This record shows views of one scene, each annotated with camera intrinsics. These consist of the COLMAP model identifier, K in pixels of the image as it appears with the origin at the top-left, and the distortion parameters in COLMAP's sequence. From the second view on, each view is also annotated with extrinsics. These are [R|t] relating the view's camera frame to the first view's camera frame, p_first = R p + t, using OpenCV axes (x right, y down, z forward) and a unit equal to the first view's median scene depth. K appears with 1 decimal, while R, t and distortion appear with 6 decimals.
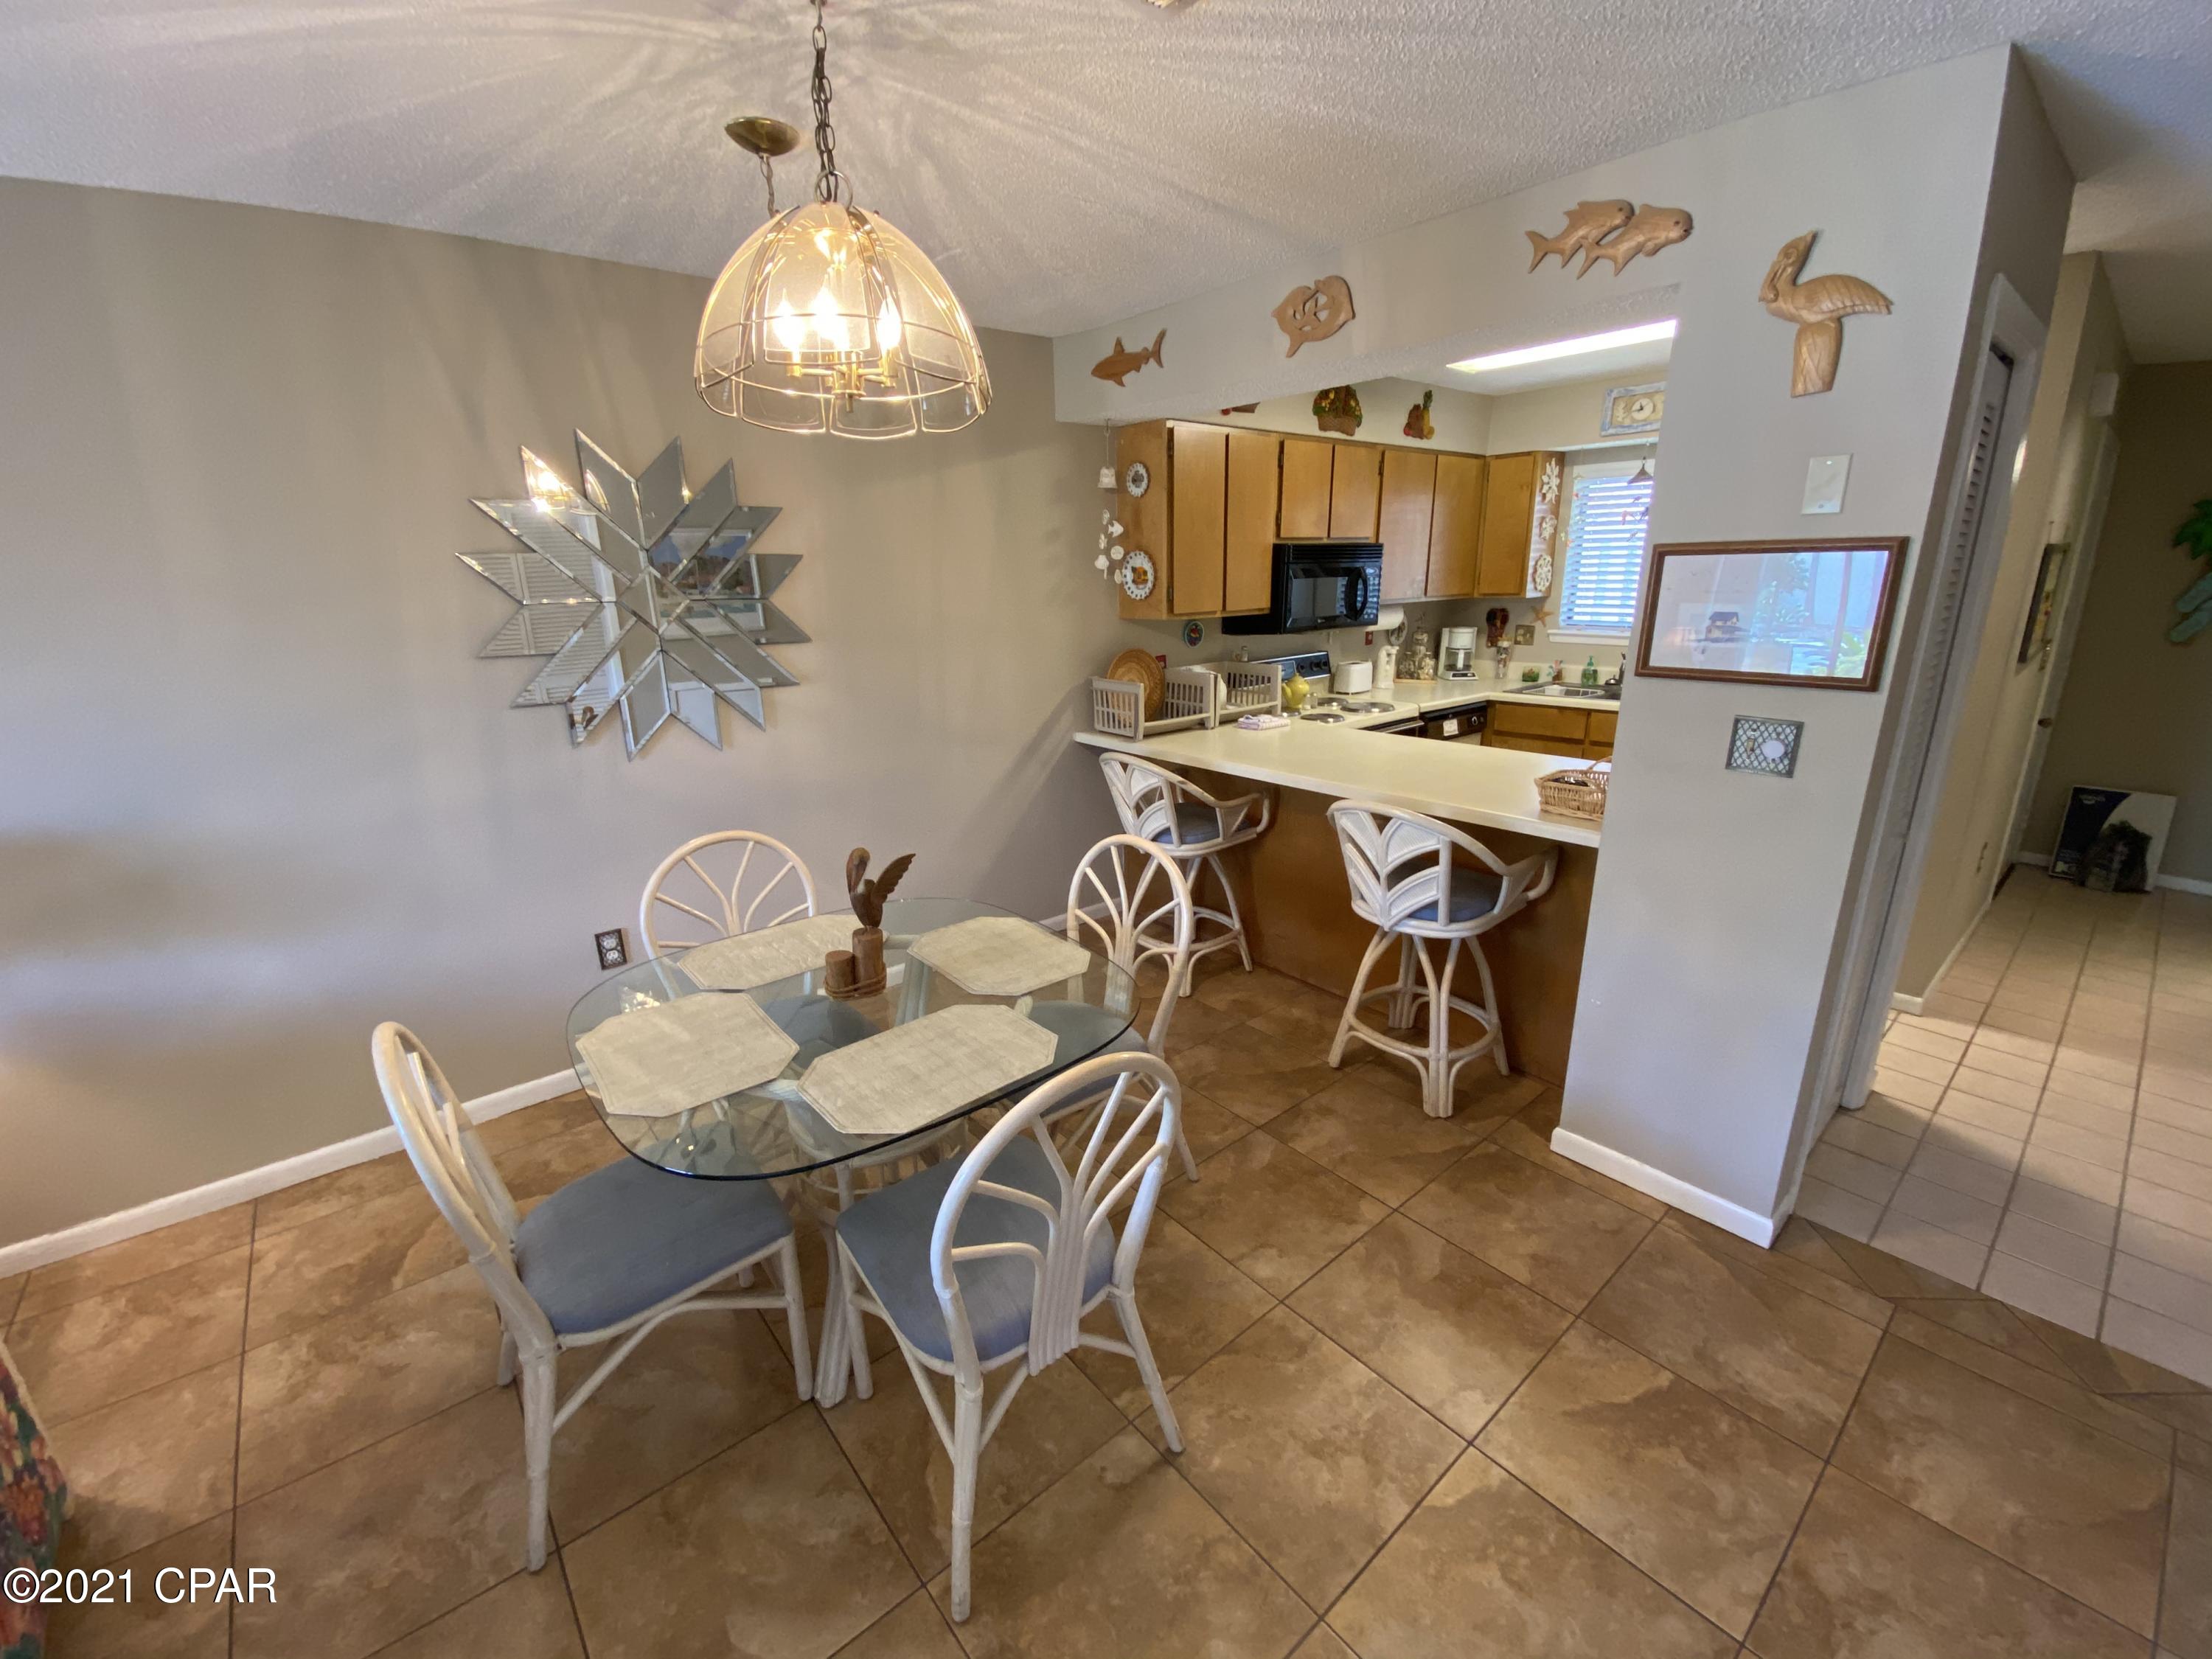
lens RADIAL K [[890.1, 0, 1103.9], [0, 890.1, 830.3], [0, 0, 1]] dist [0.053113, -0.039061]
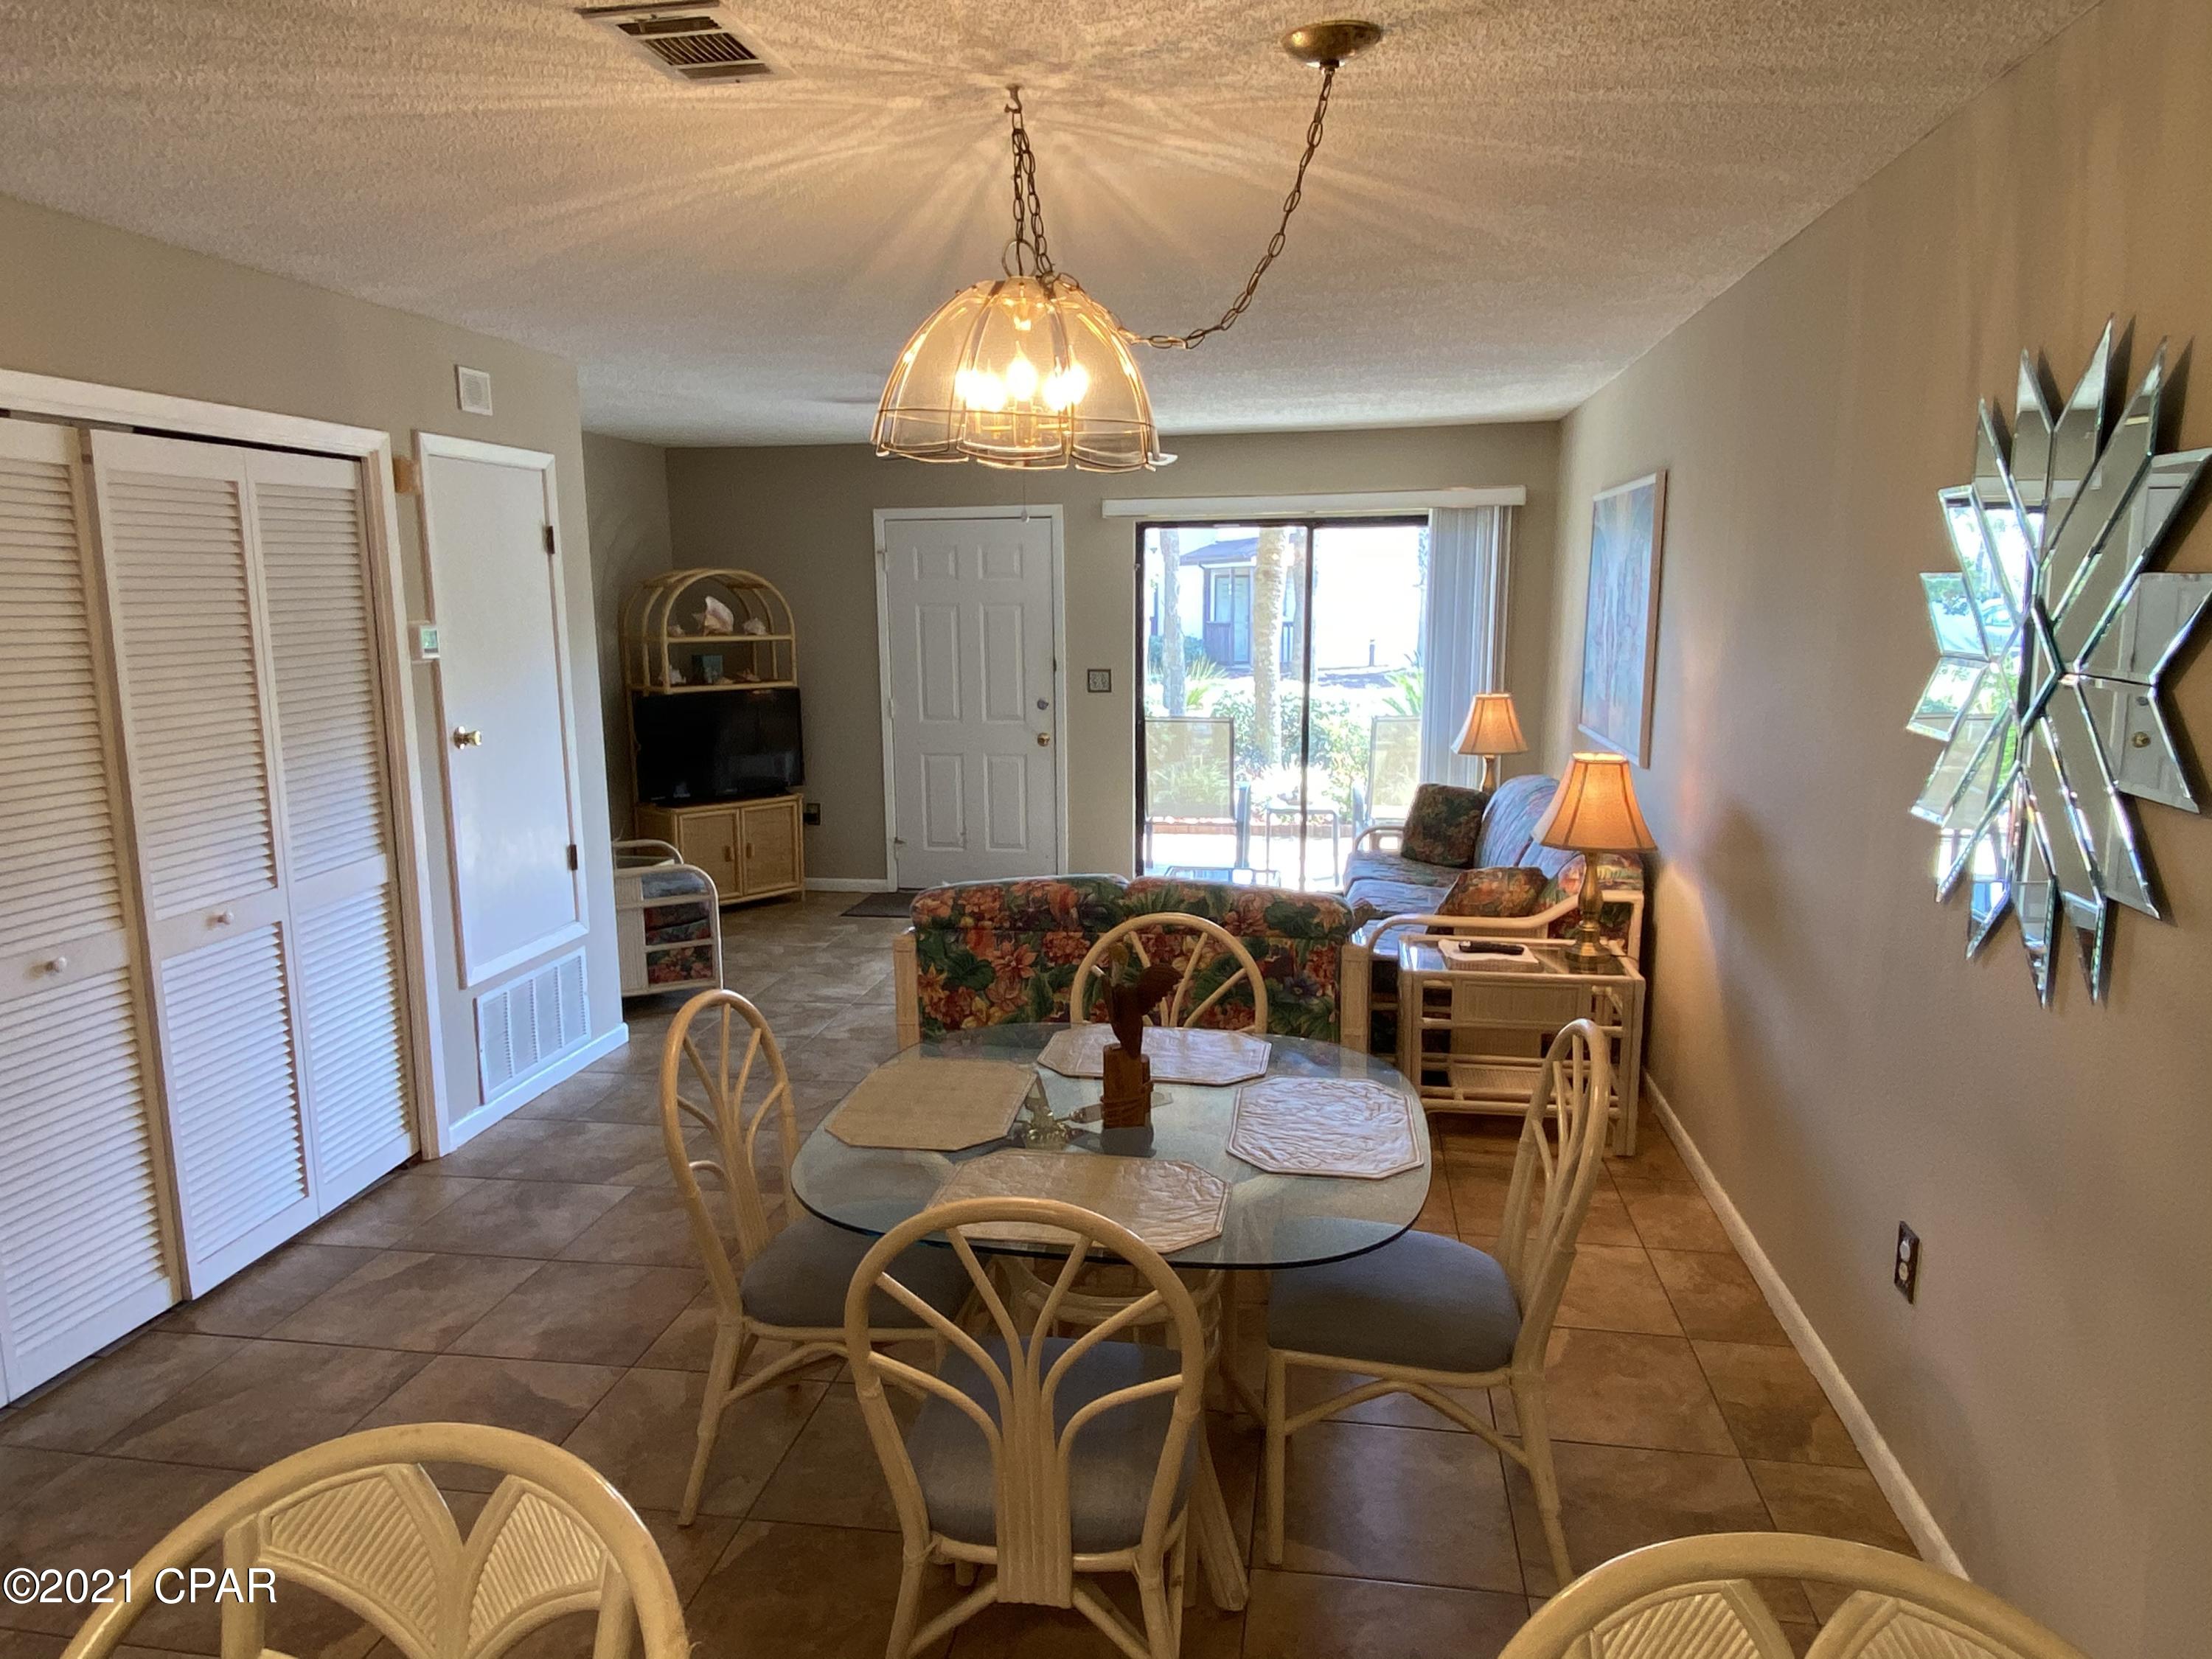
lens RADIAL K [[1413.8, 0, 1097.8], [0, 1413.8, 827.4], [0, 0, 1]] dist [0.051226, 0.000196]
pose [[-0.761632, 0.130294, -0.634775, 0.286854], [-0.161221, 0.910675, 0.380366, -0.292452], [0.627634, 0.392038, -0.672594, 0.932382]]
